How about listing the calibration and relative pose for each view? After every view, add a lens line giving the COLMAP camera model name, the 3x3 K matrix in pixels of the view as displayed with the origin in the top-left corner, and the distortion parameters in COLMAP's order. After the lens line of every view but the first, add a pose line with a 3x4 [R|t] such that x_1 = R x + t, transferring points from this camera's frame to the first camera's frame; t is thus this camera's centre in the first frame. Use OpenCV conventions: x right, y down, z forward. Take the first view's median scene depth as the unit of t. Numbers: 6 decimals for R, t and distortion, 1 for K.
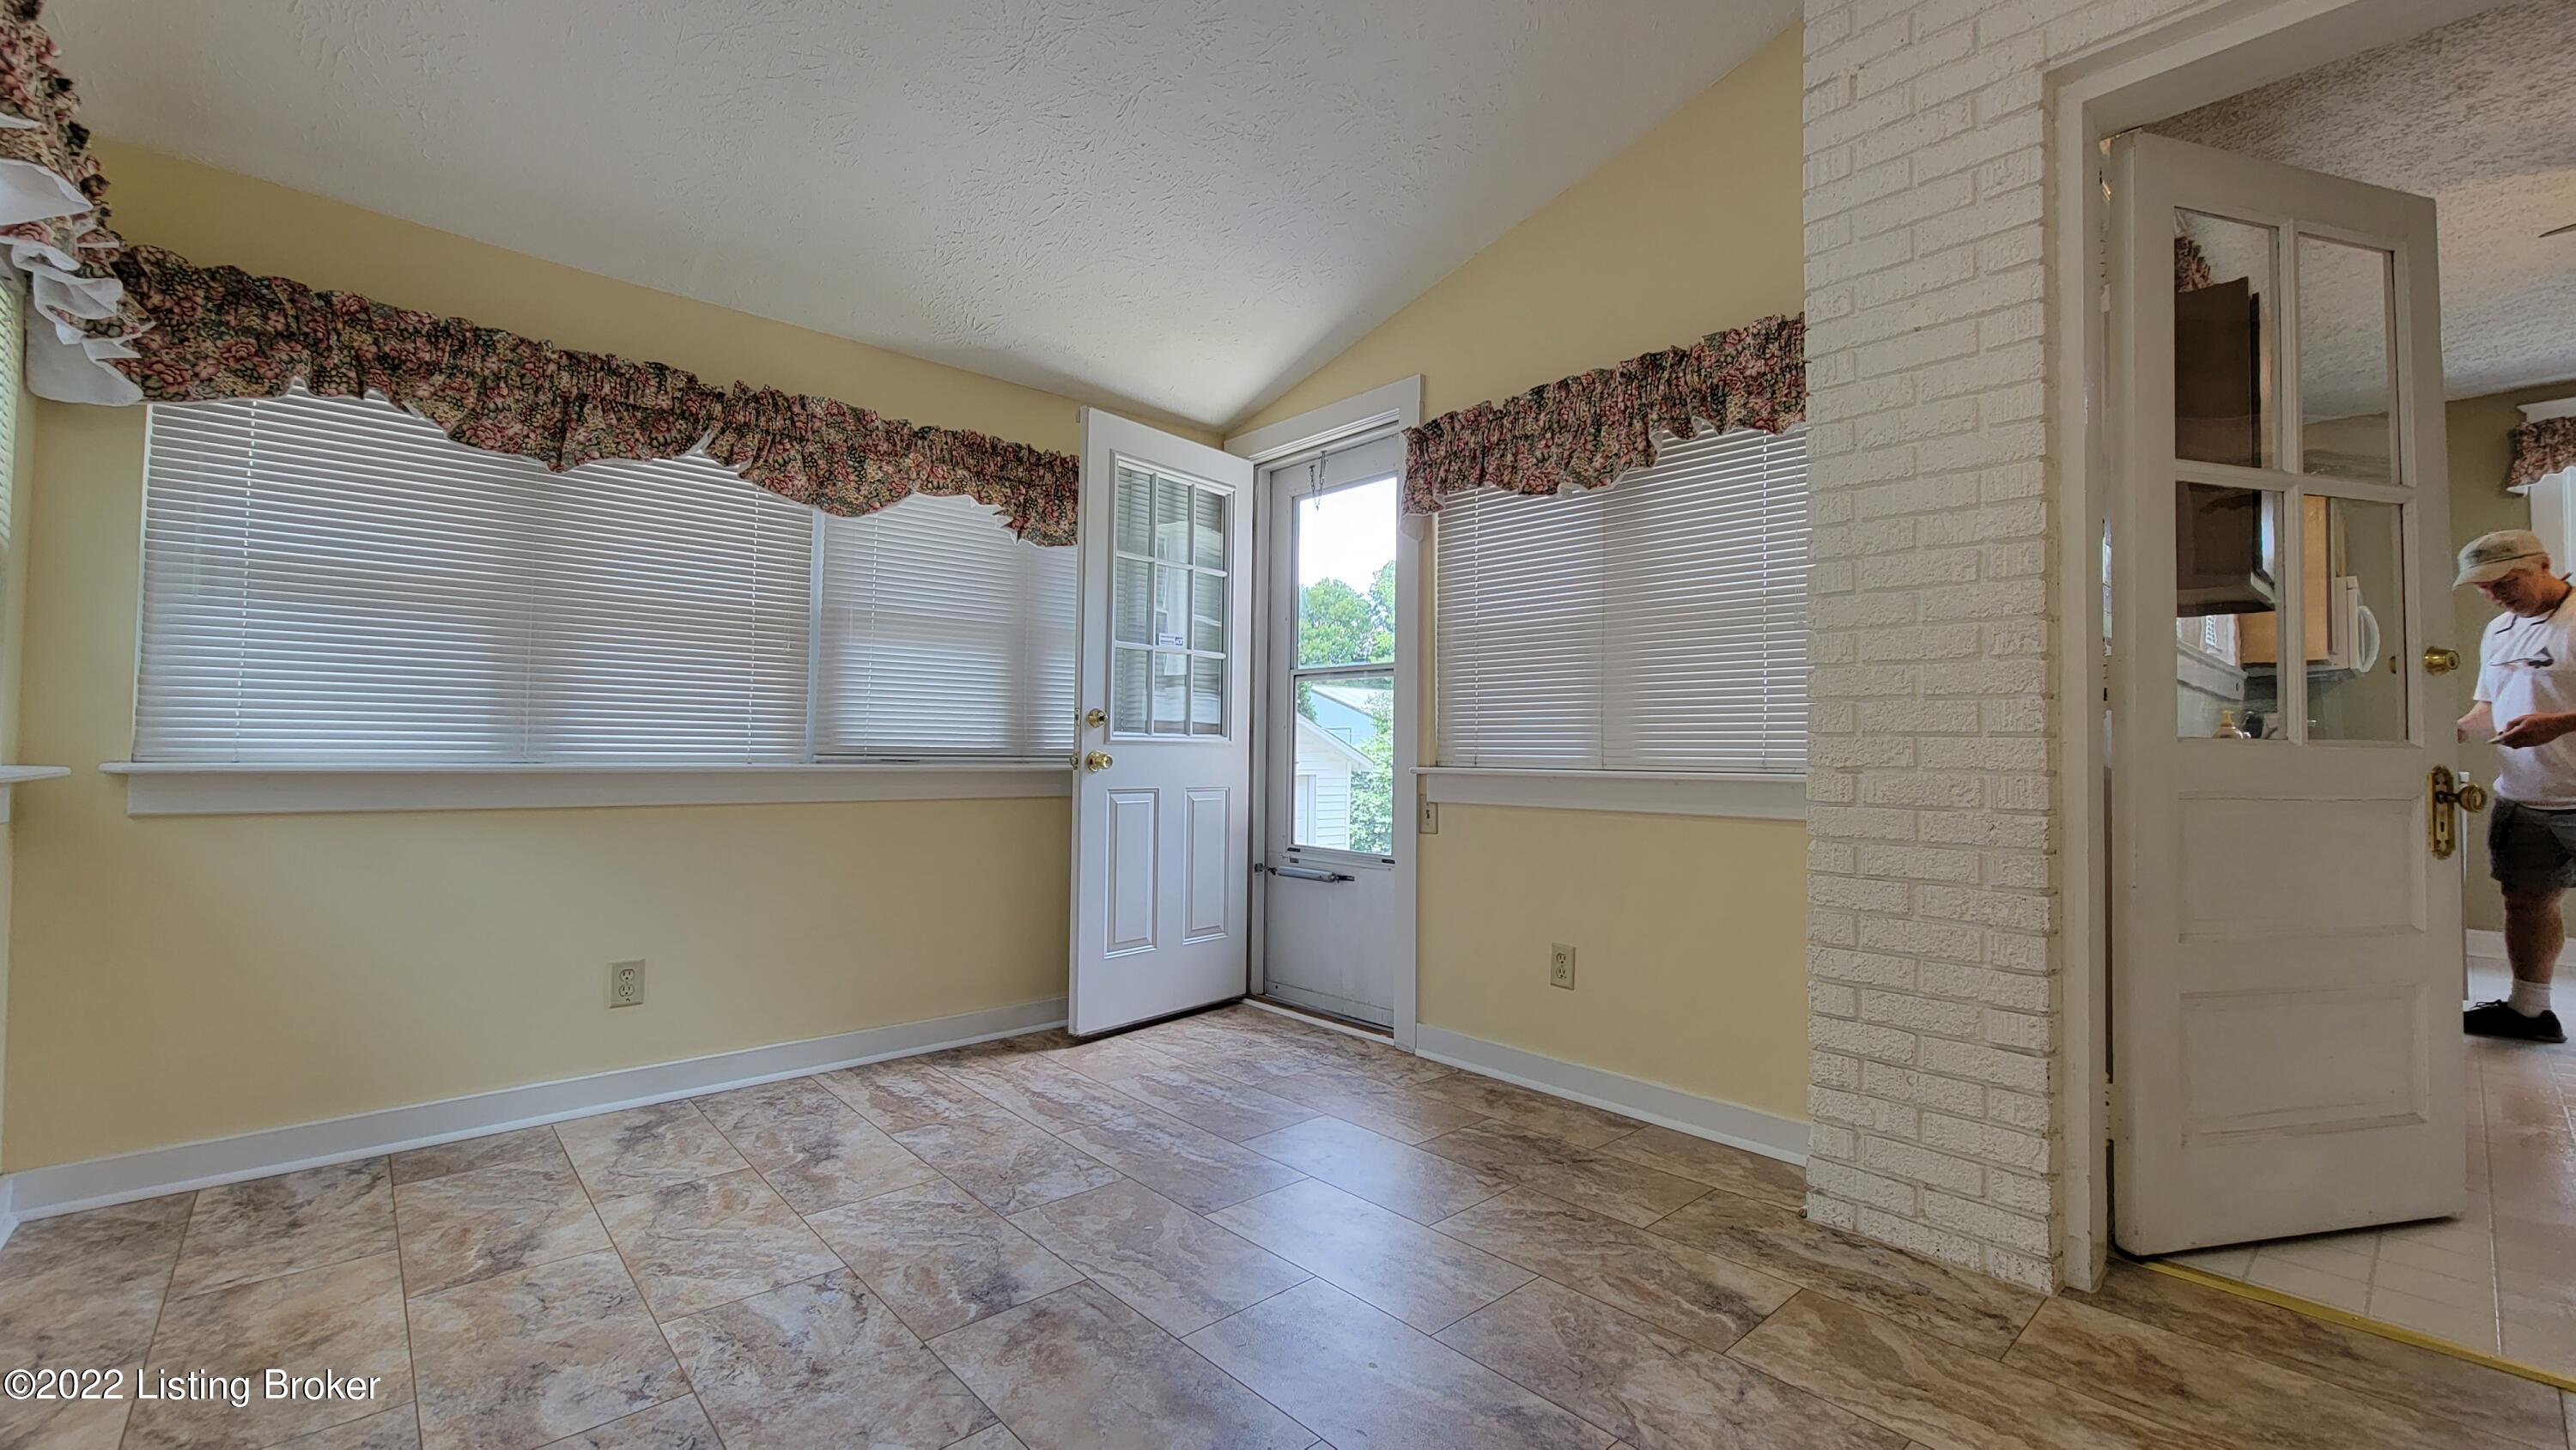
lens RADIAL K [[1056.0, 0, 1288.0], [0, 1056.0, 725.0], [0, 0, 1]] dist [-0.002371, -0.000725]
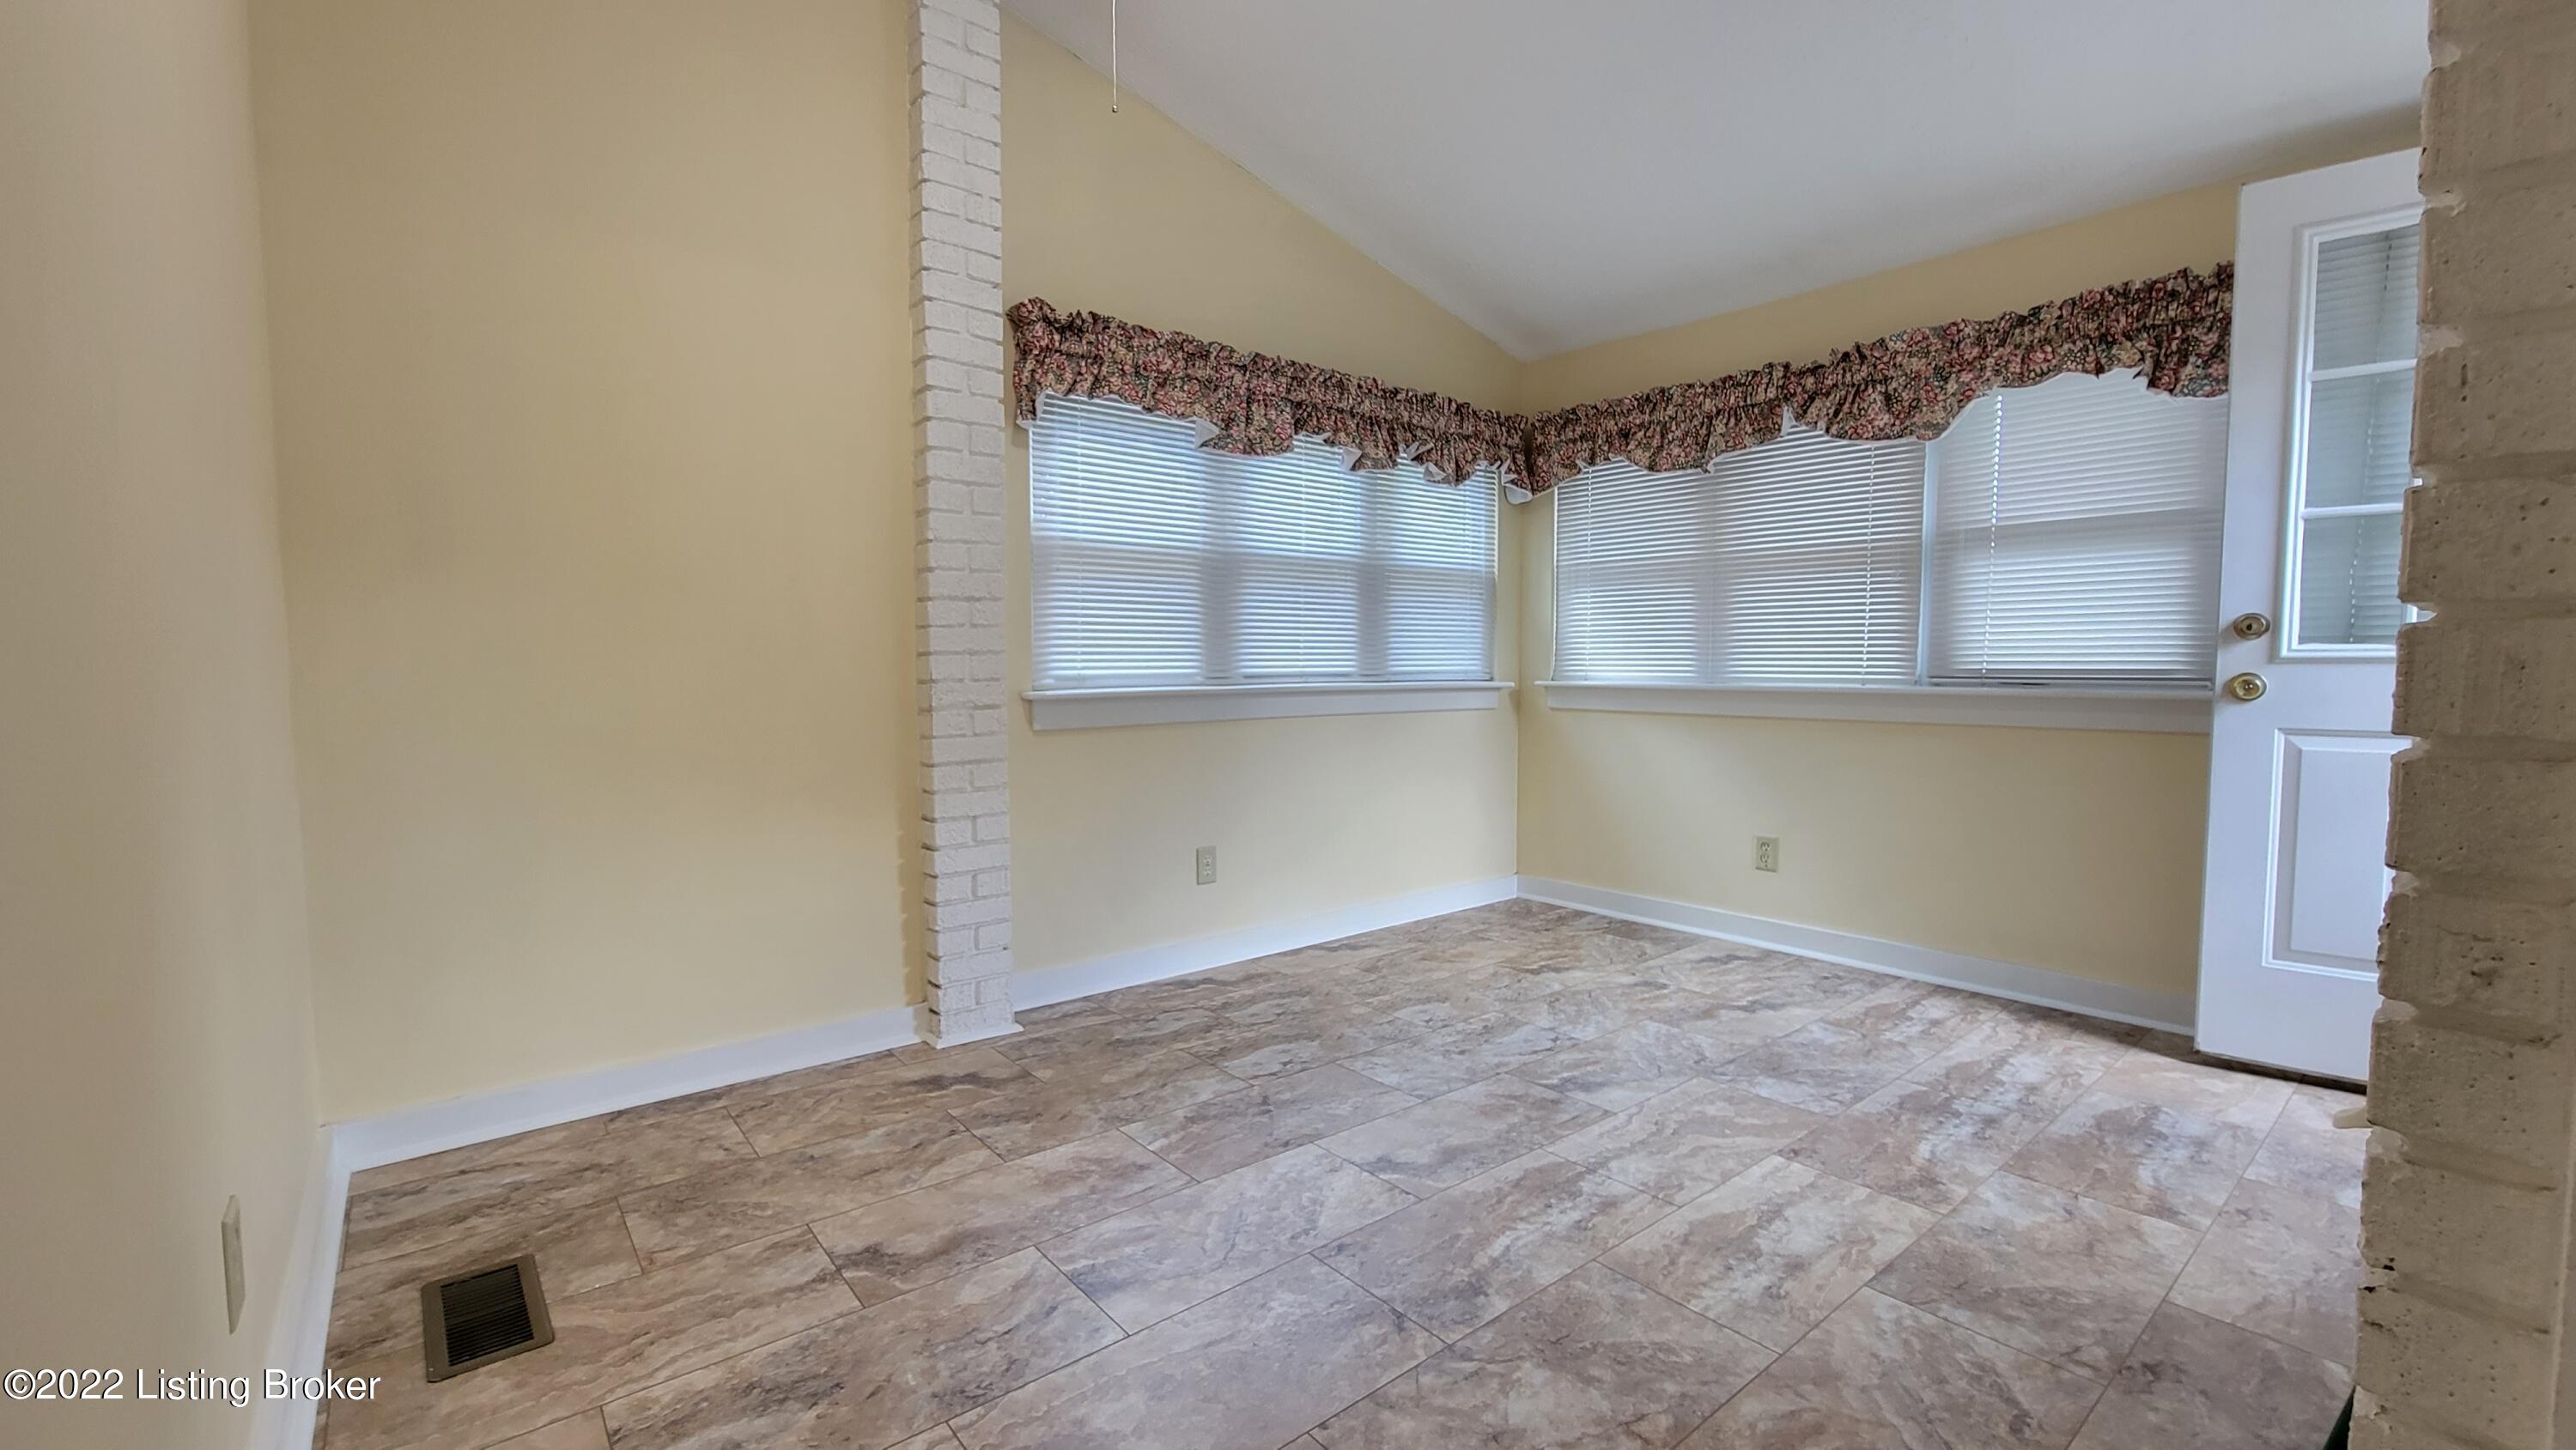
lens RADIAL K [[1056.0, 0, 1288.0], [0, 1056.0, 725.0], [0, 0, 1]] dist [-0.002371, -0.000725]
pose [[-0.040099, 0.045948, -0.998139, 0.720307], [0.026480, 0.998640, 0.044908, 0.013881], [0.998845, -0.024630, -0.041262, 0.492753]]
